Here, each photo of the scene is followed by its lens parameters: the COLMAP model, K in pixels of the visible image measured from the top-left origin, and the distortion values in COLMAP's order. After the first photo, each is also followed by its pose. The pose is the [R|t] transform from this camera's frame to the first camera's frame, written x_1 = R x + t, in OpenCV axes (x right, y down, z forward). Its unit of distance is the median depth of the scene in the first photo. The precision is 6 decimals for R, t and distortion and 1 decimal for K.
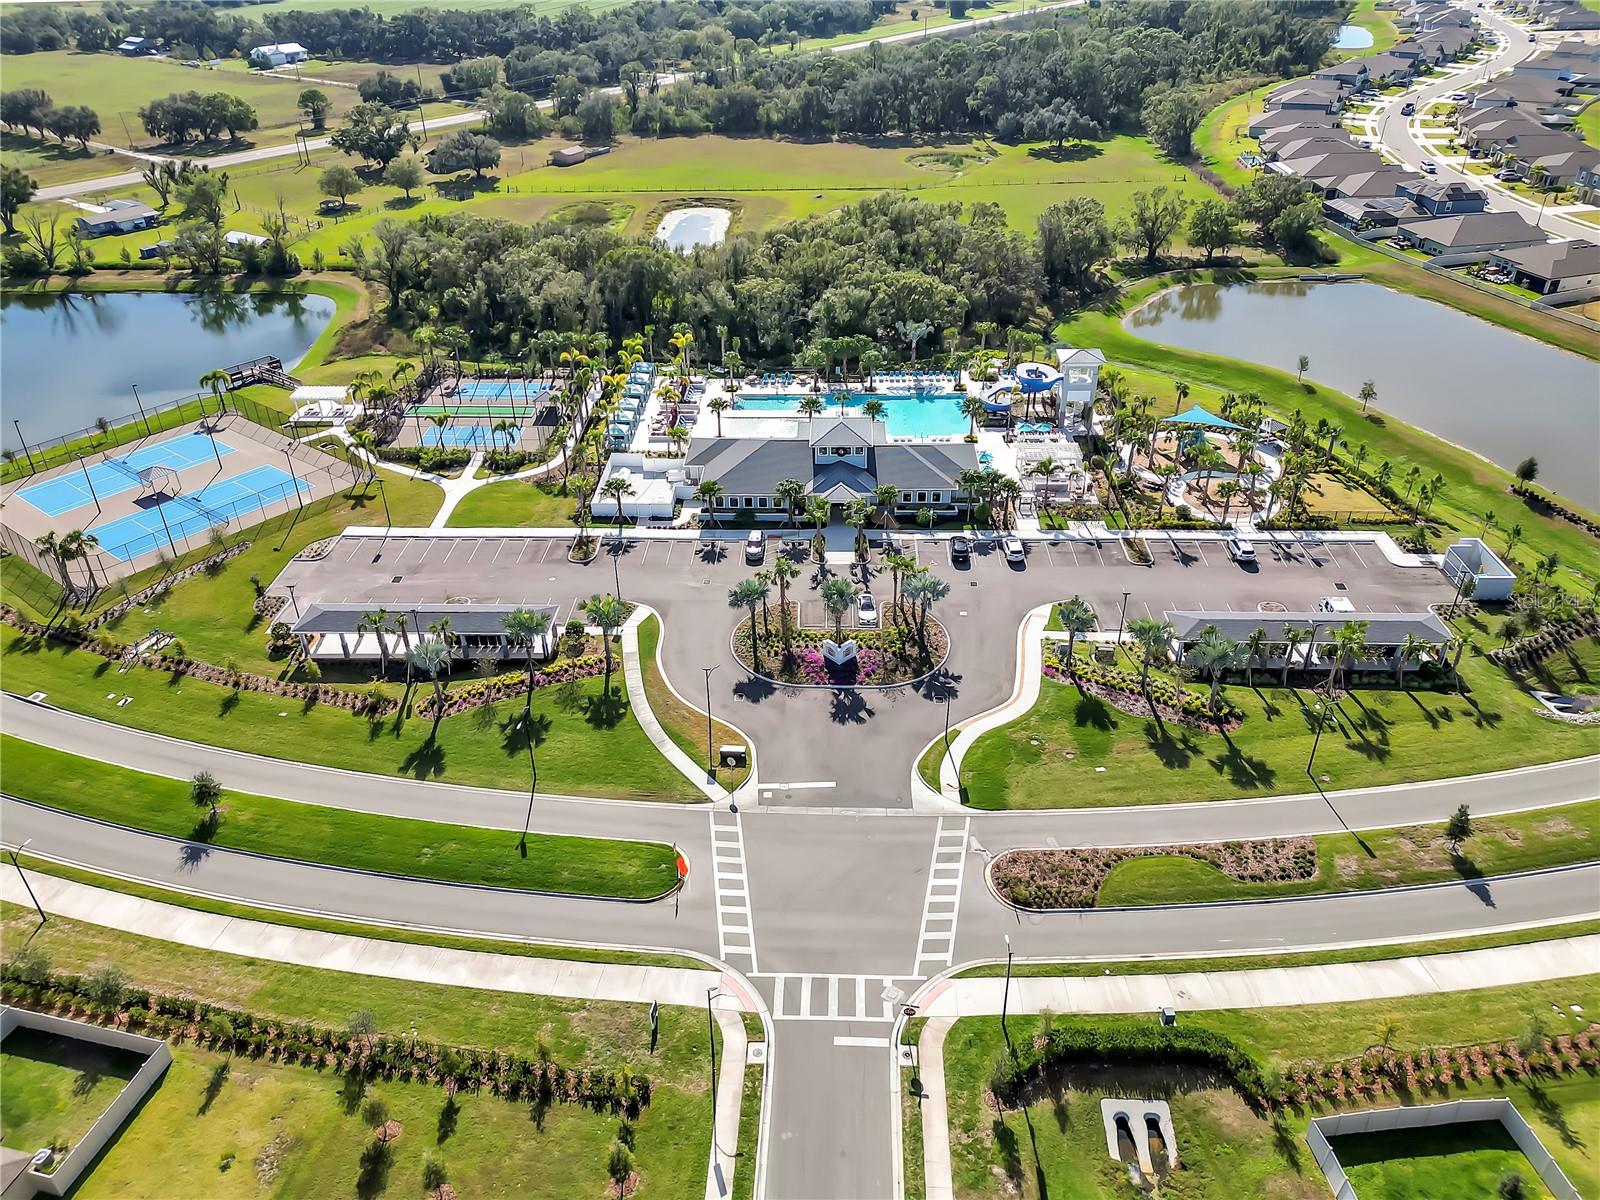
lens RADIAL K [[1146.0, 0, 807.6], [0, 1146.0, 601.4], [0, 0, 1]] dist [0.079021, -0.079883]
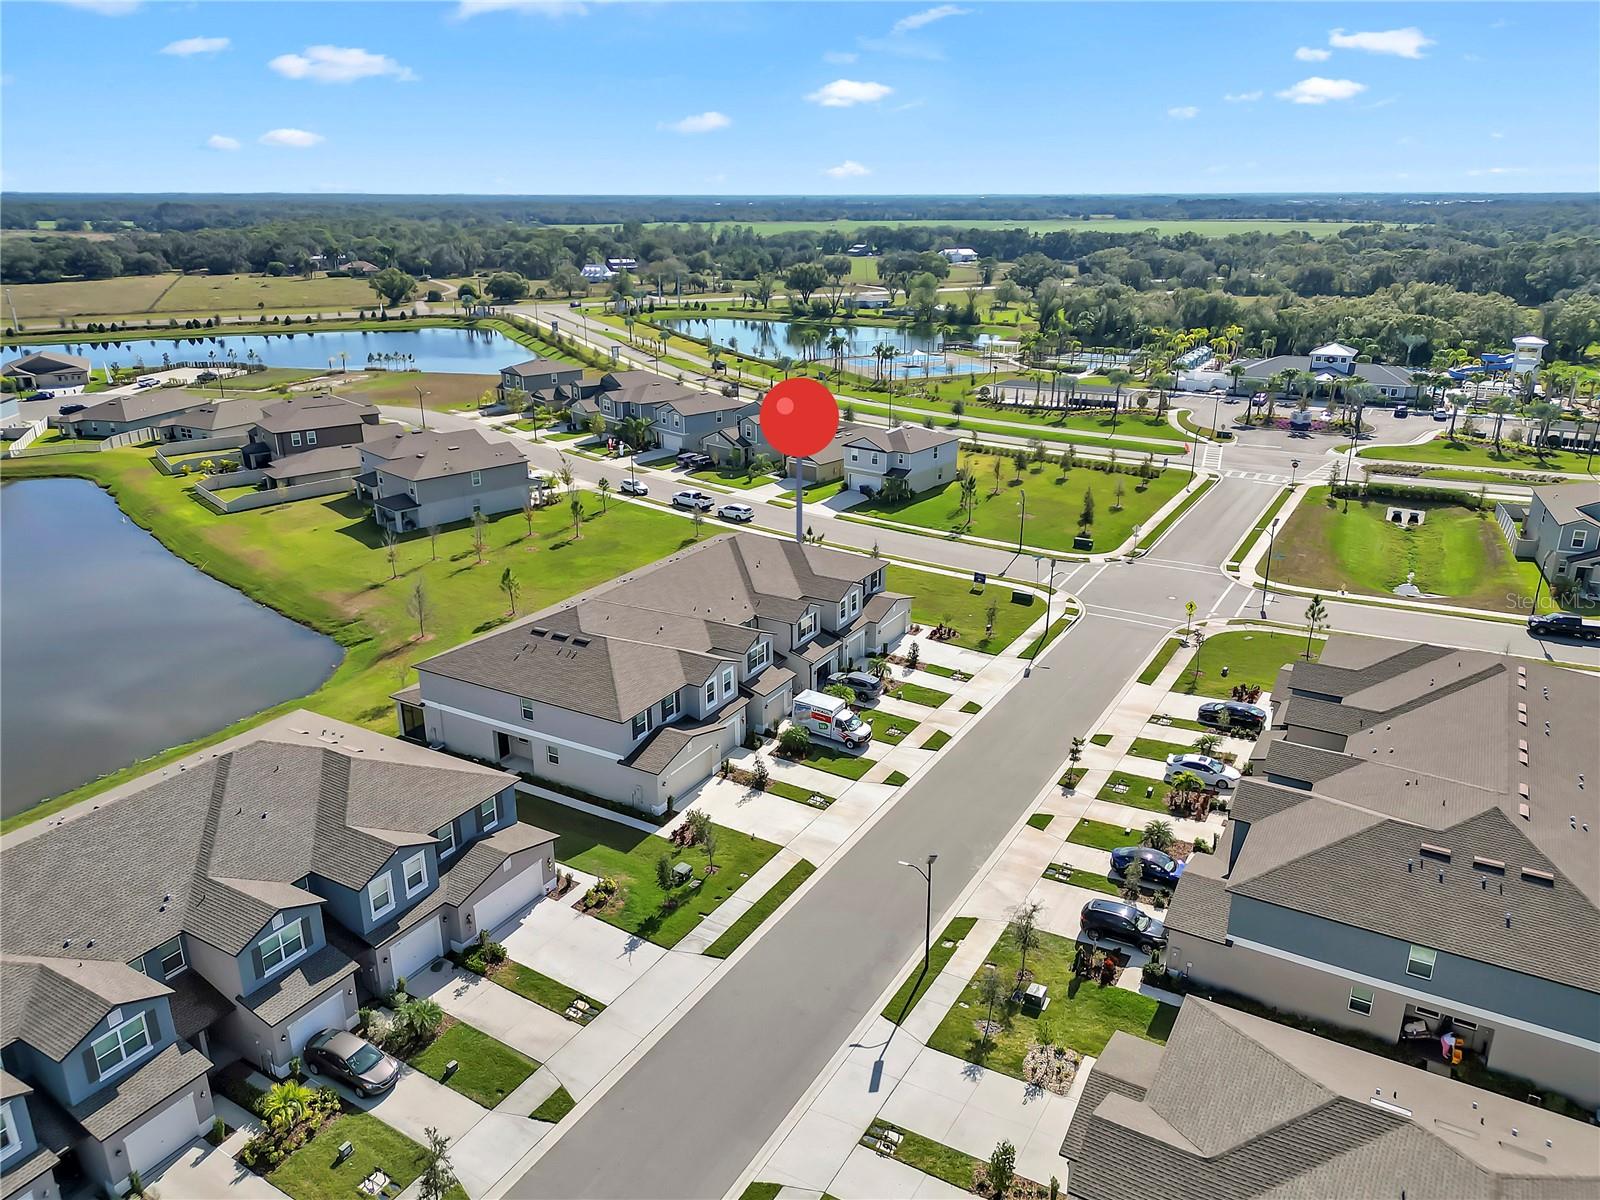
lens RADIAL K [[1167.0, 0, 817.4], [0, 1167.0, 584.2], [0, 0, 1]] dist [0.074076, -0.090969]
pose [[0.891190, 0.162004, -0.423716, 0.109640], [-0.254657, 0.951656, -0.171756, 0.489225], [0.375407, 0.260969, 0.889362, -0.485561]]
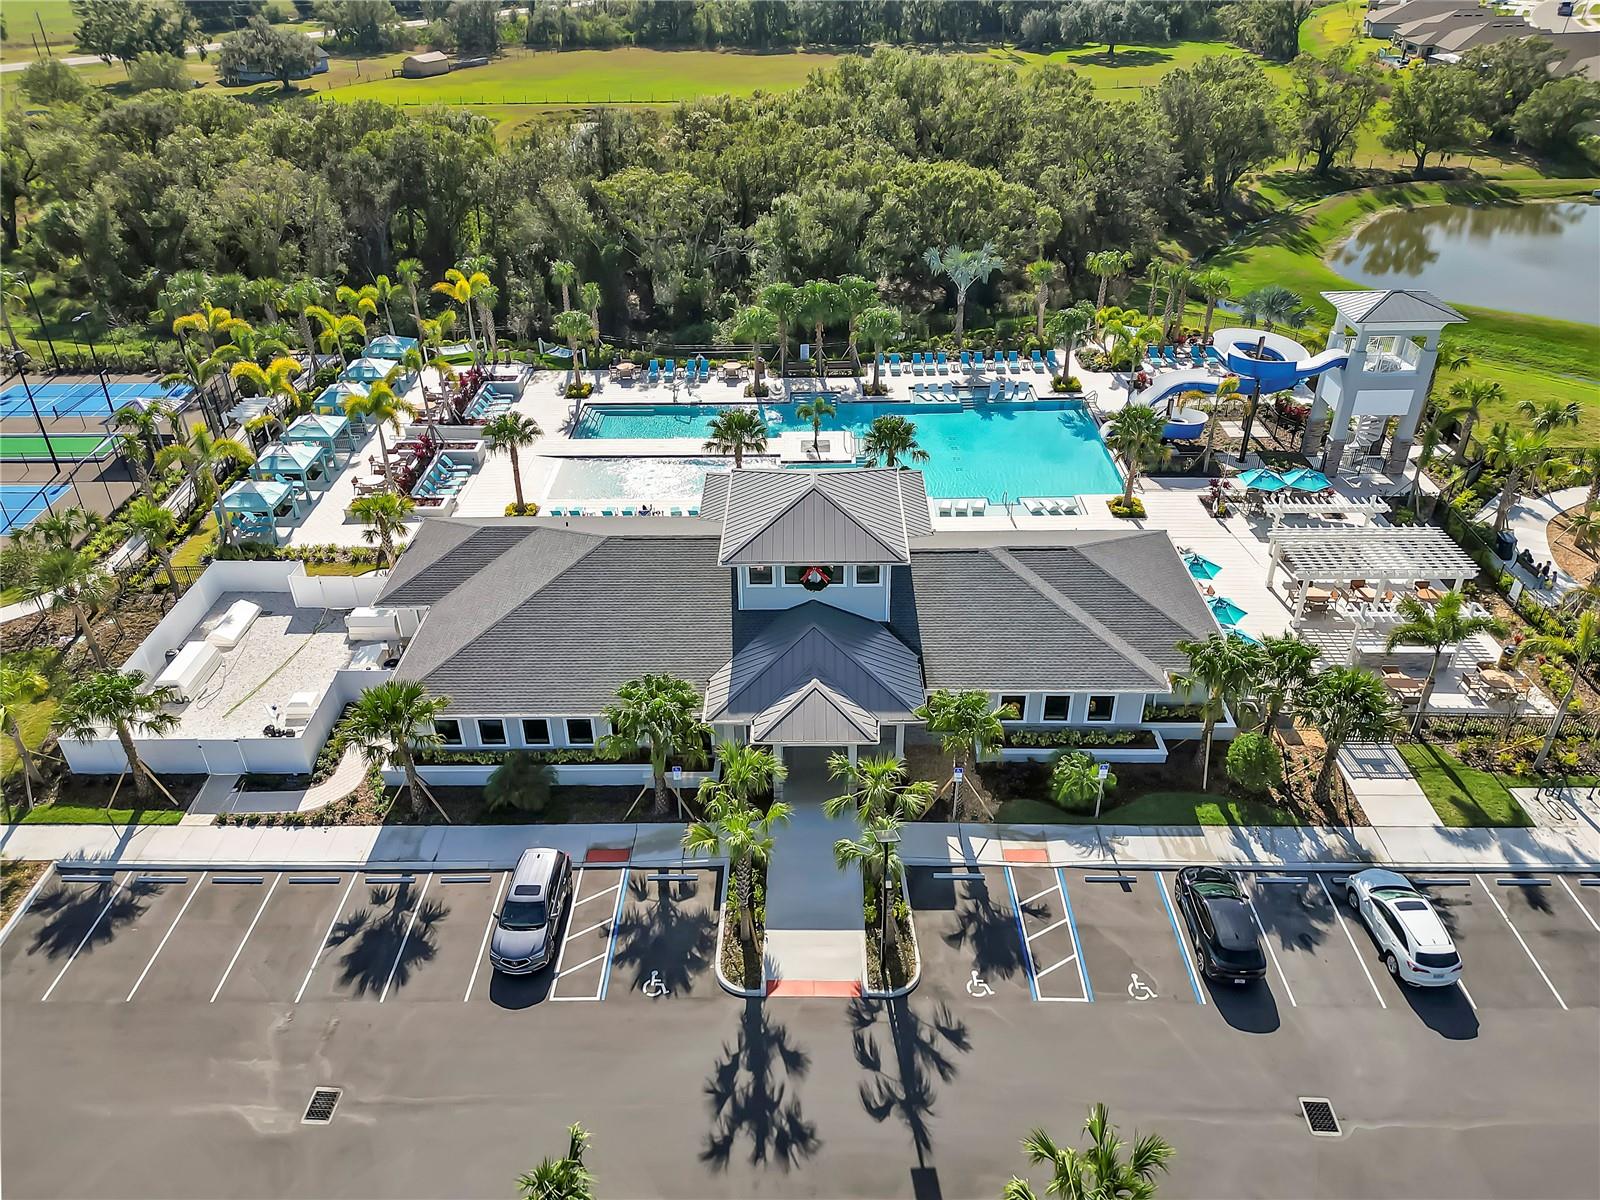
lens RADIAL K [[1149.4, 0, 800.0], [0, 1149.4, 600.0], [0, 0, 1]] dist [0.058769, -0.055745]
pose [[0.999797, -0.011036, 0.016865, 0.015438], [0.011072, 0.999937, -0.002051, -0.098838], [-0.016841, 0.002238, 0.999856, 0.532789]]
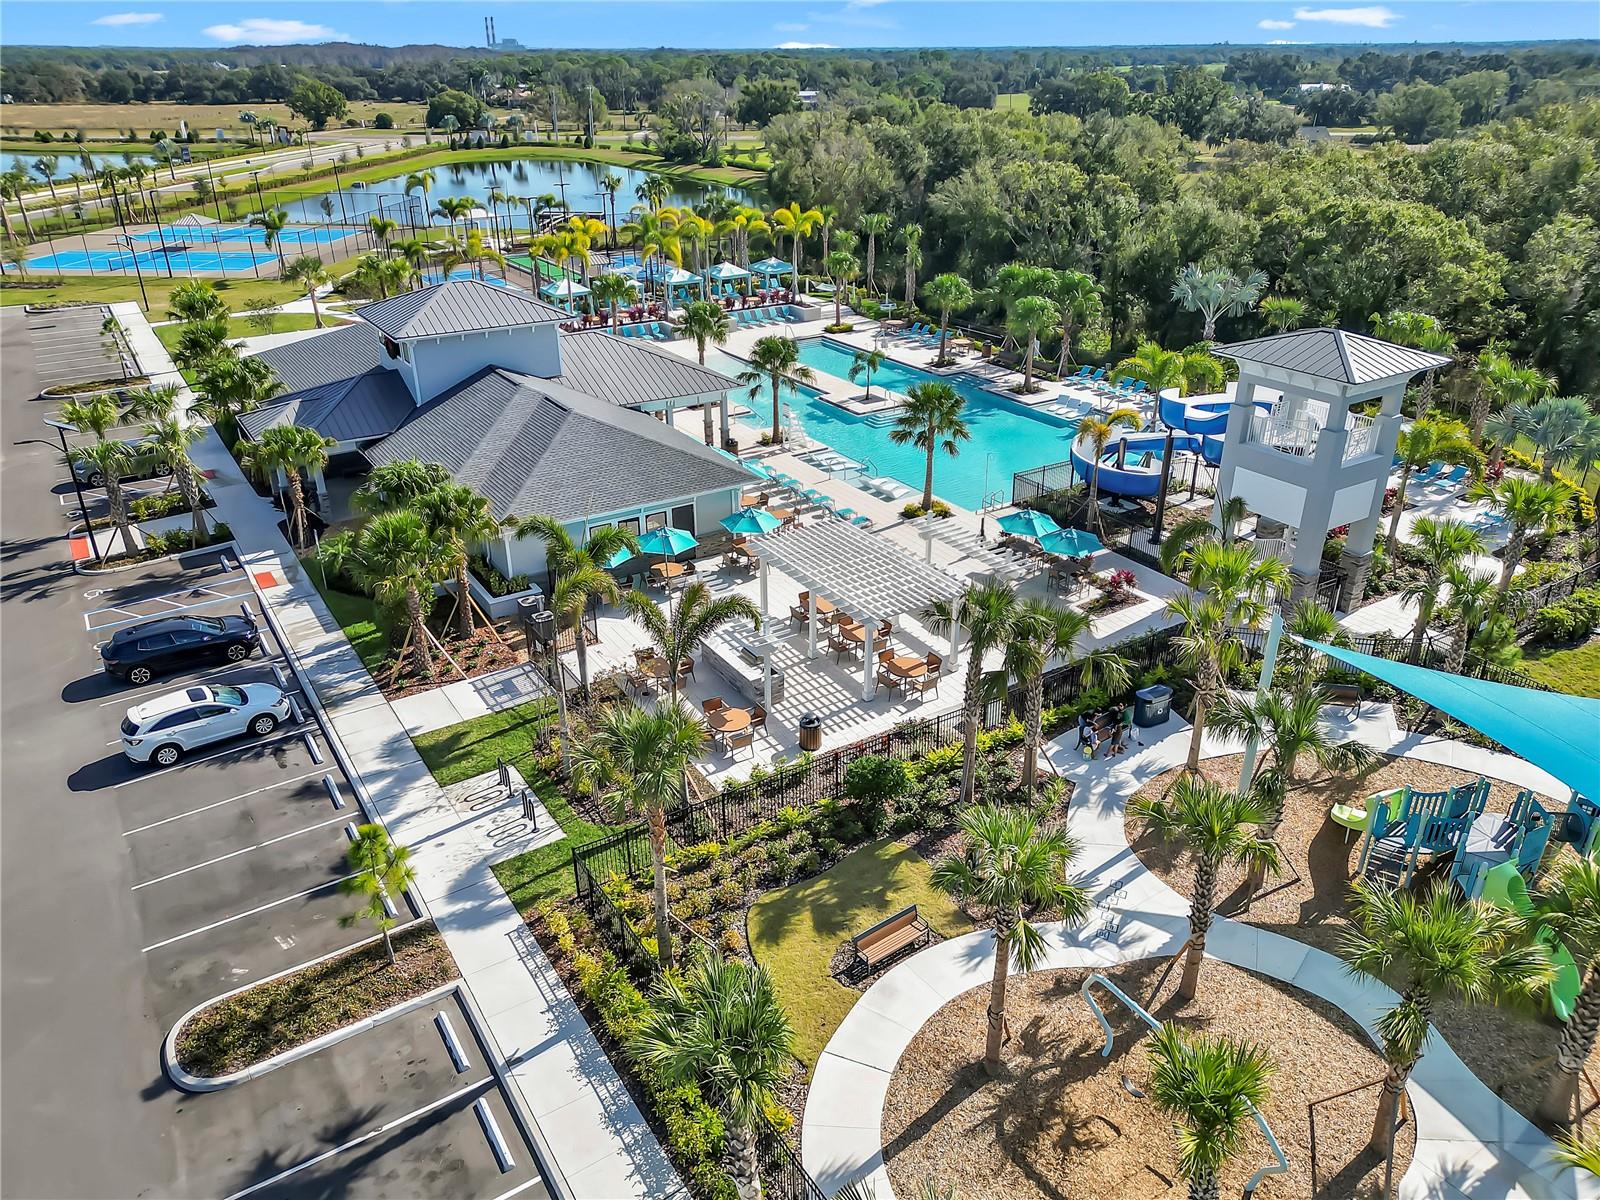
lens RADIAL K [[1146.0, 0, 807.6], [0, 1146.0, 601.4], [0, 0, 1]] dist [0.079021, -0.079883]
pose [[0.569997, 0.366397, -0.735430, 0.348573], [-0.438332, 0.892659, 0.104999, -0.125621], [0.694959, 0.262513, 0.669417, 0.685233]]
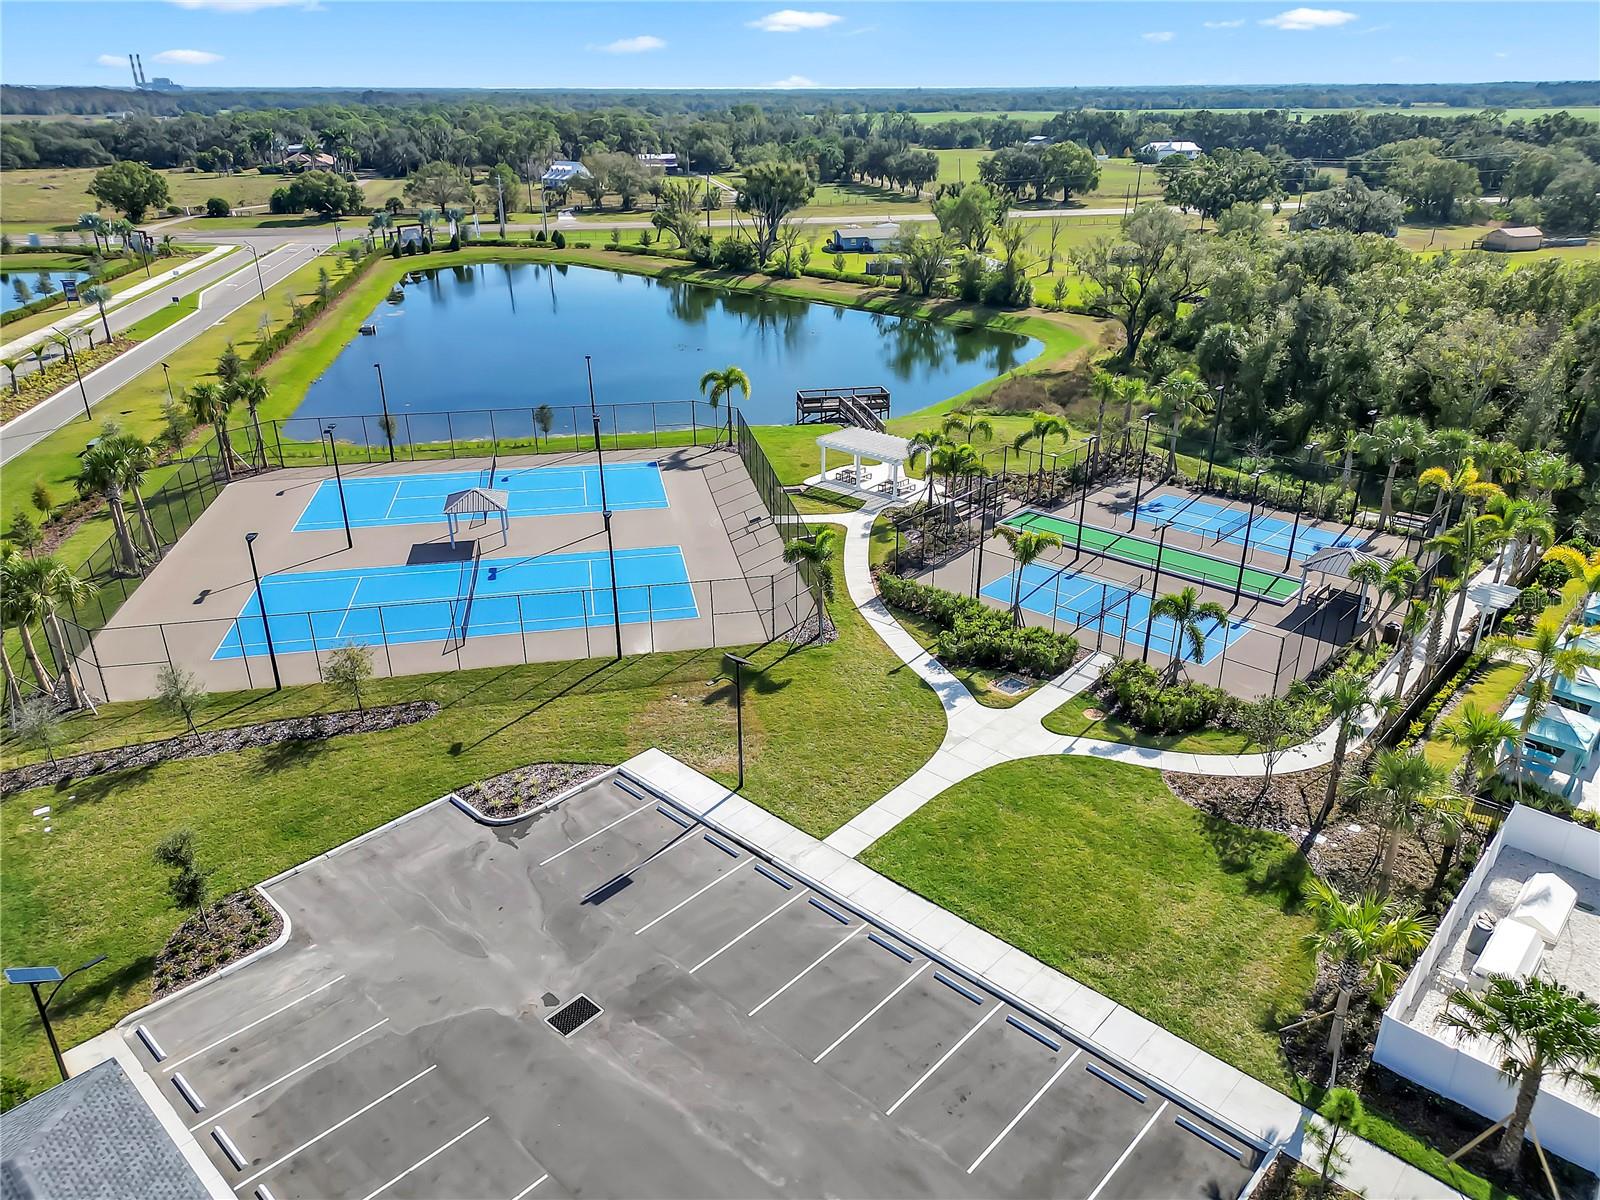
lens RADIAL K [[1149.4, 0, 800.0], [0, 1149.4, 600.0], [0, 0, 1]] dist [0.058769, -0.055745]
pose [[0.758132, 0.278588, -0.589597, -0.130514], [-0.354014, 0.935145, -0.013347, -0.096113], [0.547640, 0.218844, 0.807587, 0.581953]]
